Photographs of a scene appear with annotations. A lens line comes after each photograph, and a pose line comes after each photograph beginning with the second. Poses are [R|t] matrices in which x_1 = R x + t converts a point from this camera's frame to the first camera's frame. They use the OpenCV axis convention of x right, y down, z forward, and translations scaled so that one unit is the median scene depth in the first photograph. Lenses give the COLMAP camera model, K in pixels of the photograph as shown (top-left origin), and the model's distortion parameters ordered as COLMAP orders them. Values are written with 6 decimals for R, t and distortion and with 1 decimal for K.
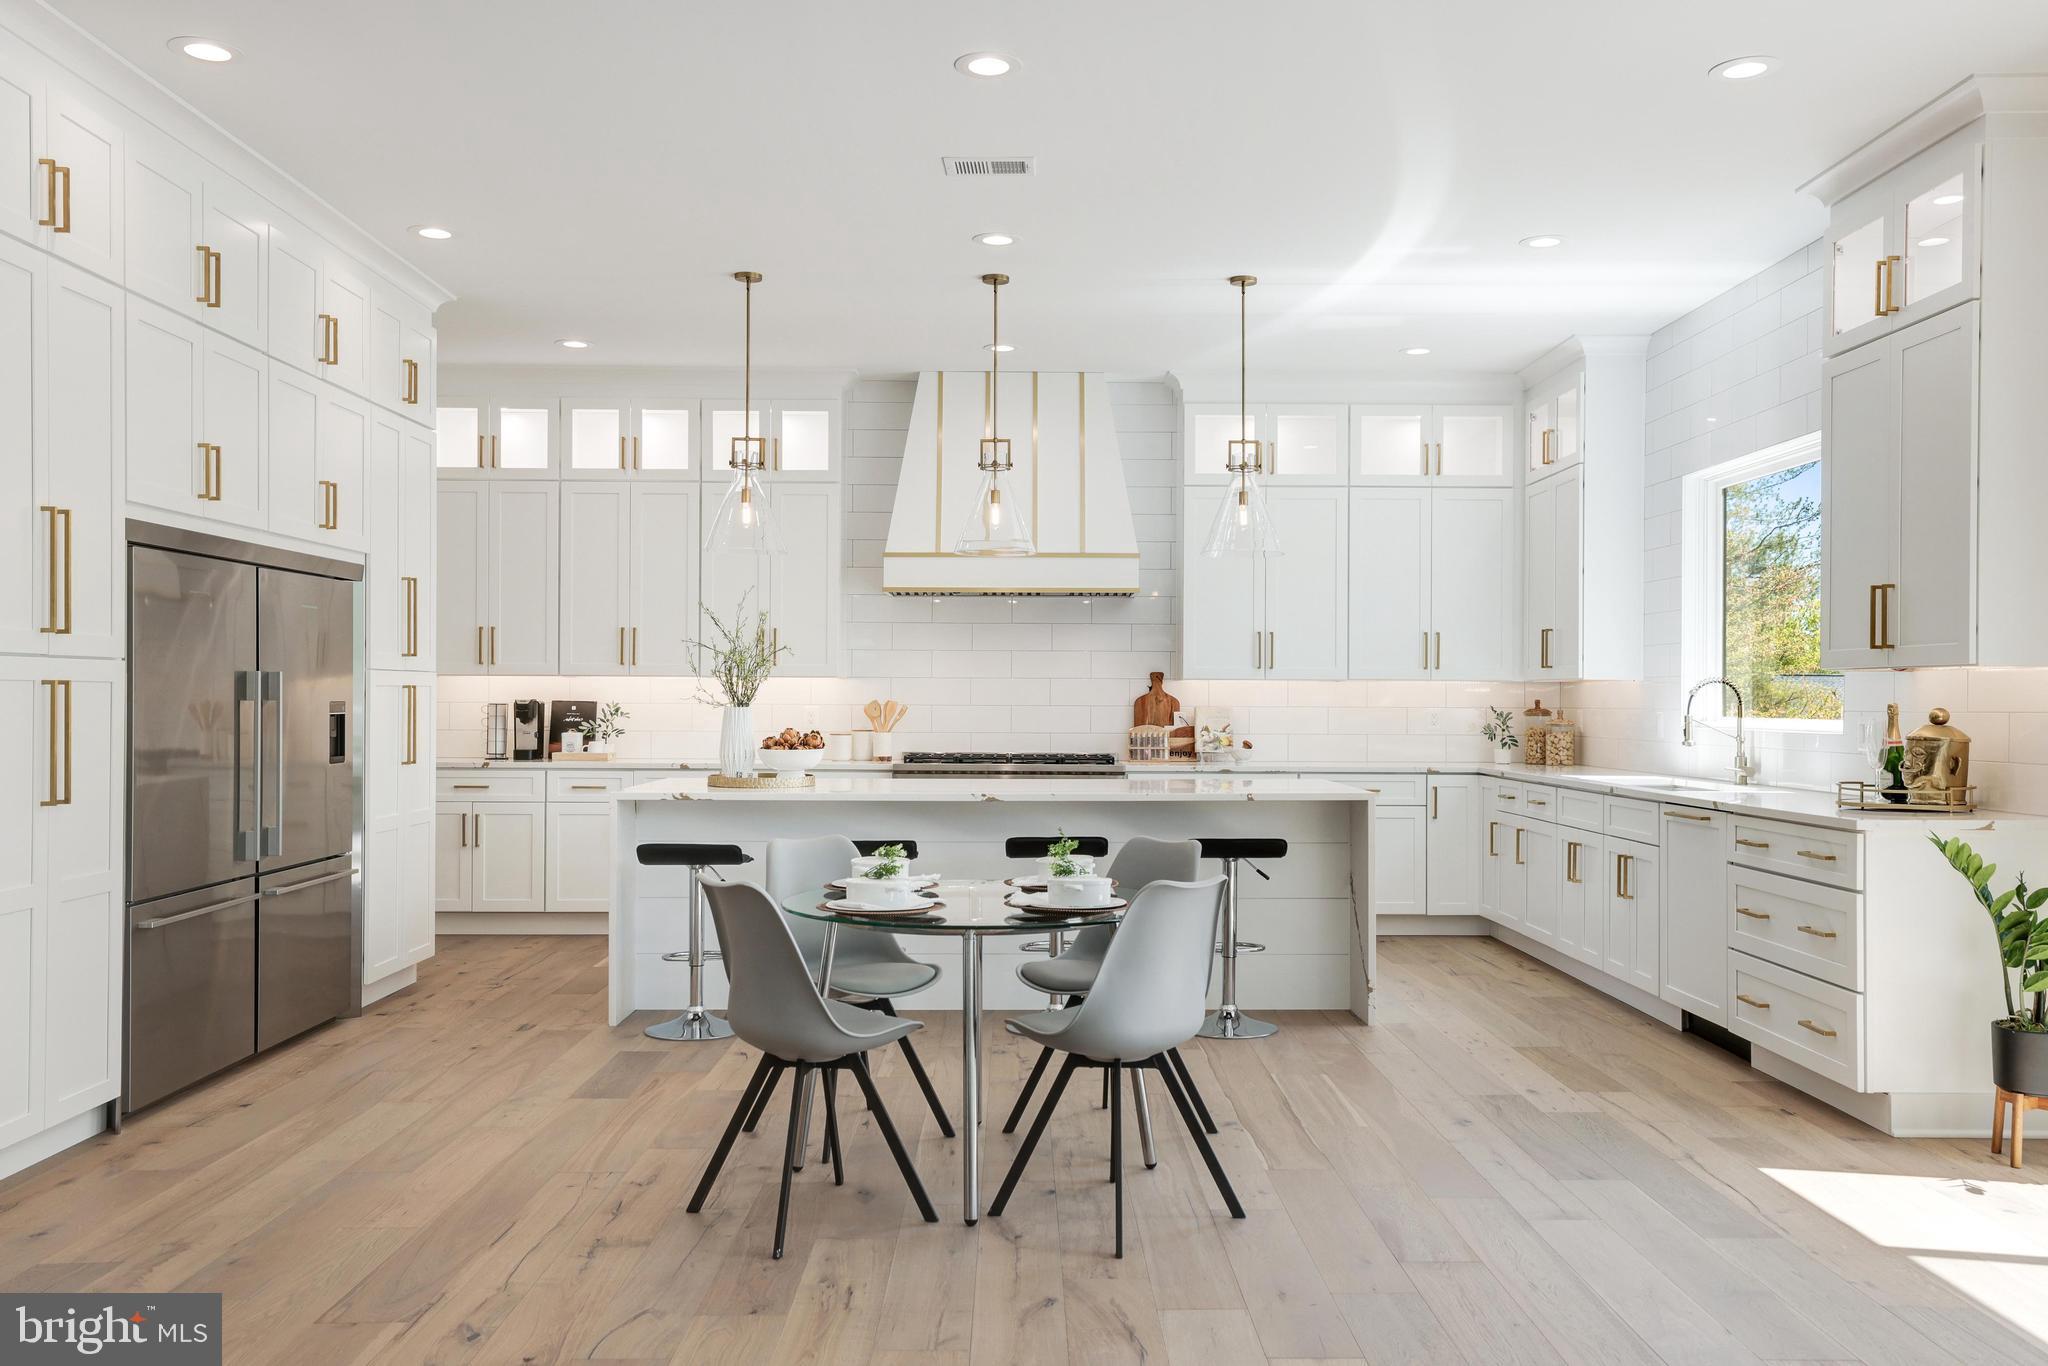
lens RADIAL K [[1635.3, 0, 1077.1], [0, 1635.3, 696.0], [0, 0, 1]] dist [-0.037228, 0.150573]
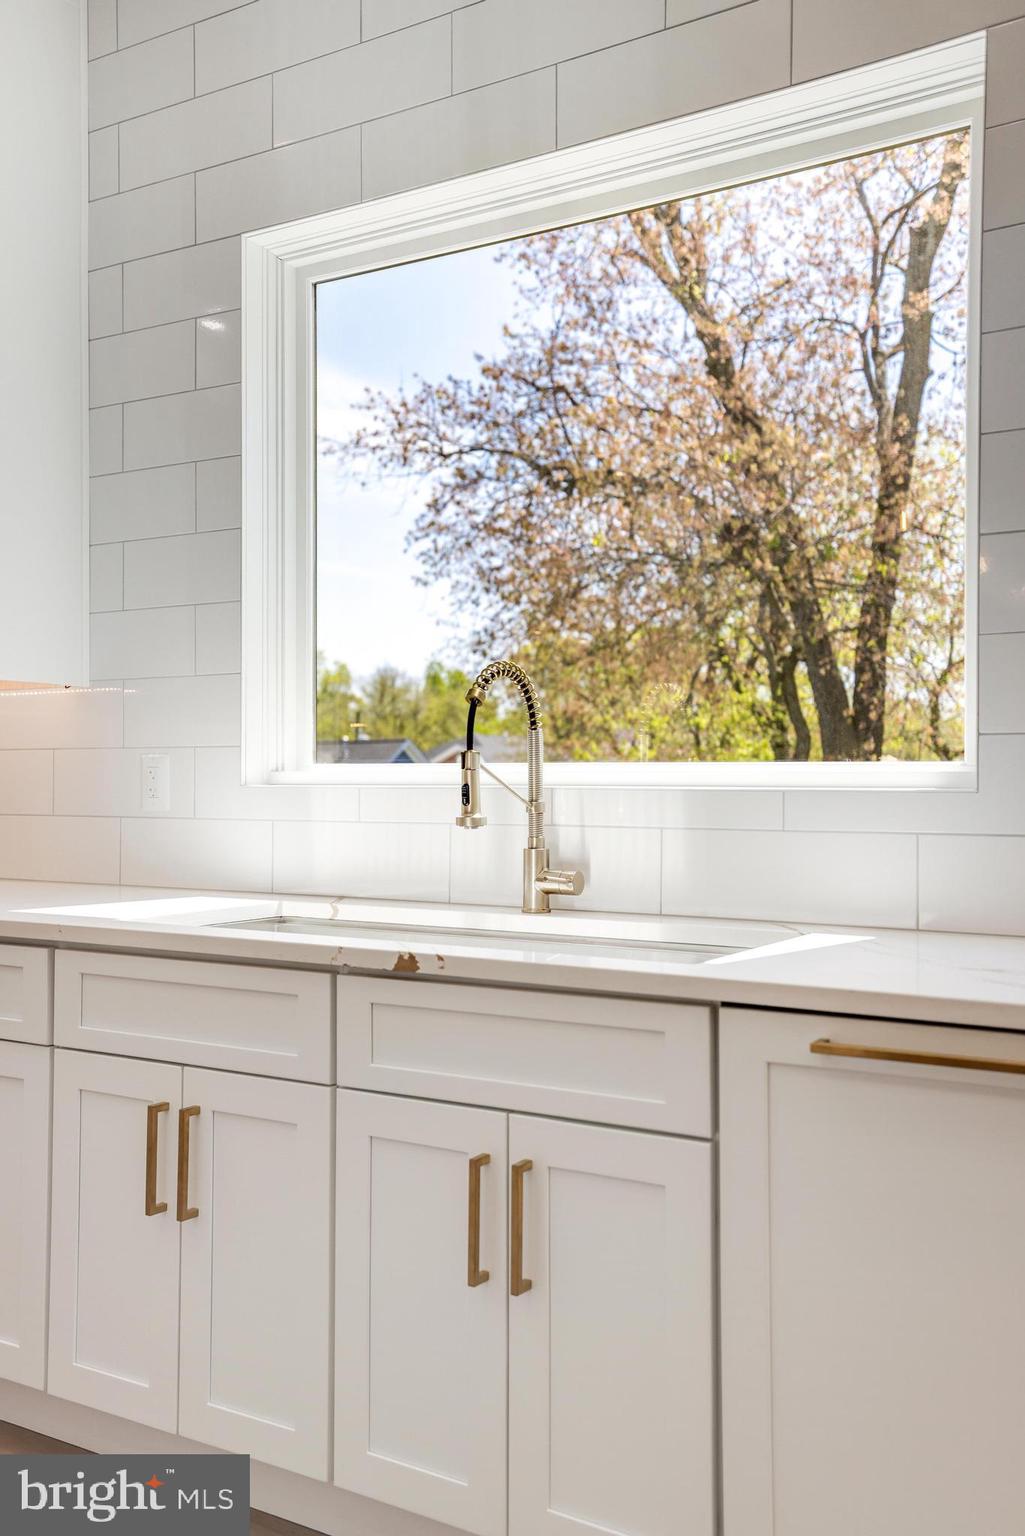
lens RADIAL K [[1452.7, 0, 512.5], [0, 1452.7, 768.0], [0, 0, 1]] dist [-0.006285, -0.007214]
pose [[0.552895, 0.002080, 0.833248, 0.064569], [0.001499, 0.999993, -0.003491, 0.013697], [-0.833249, 0.003179, 0.552888, 0.611983]]
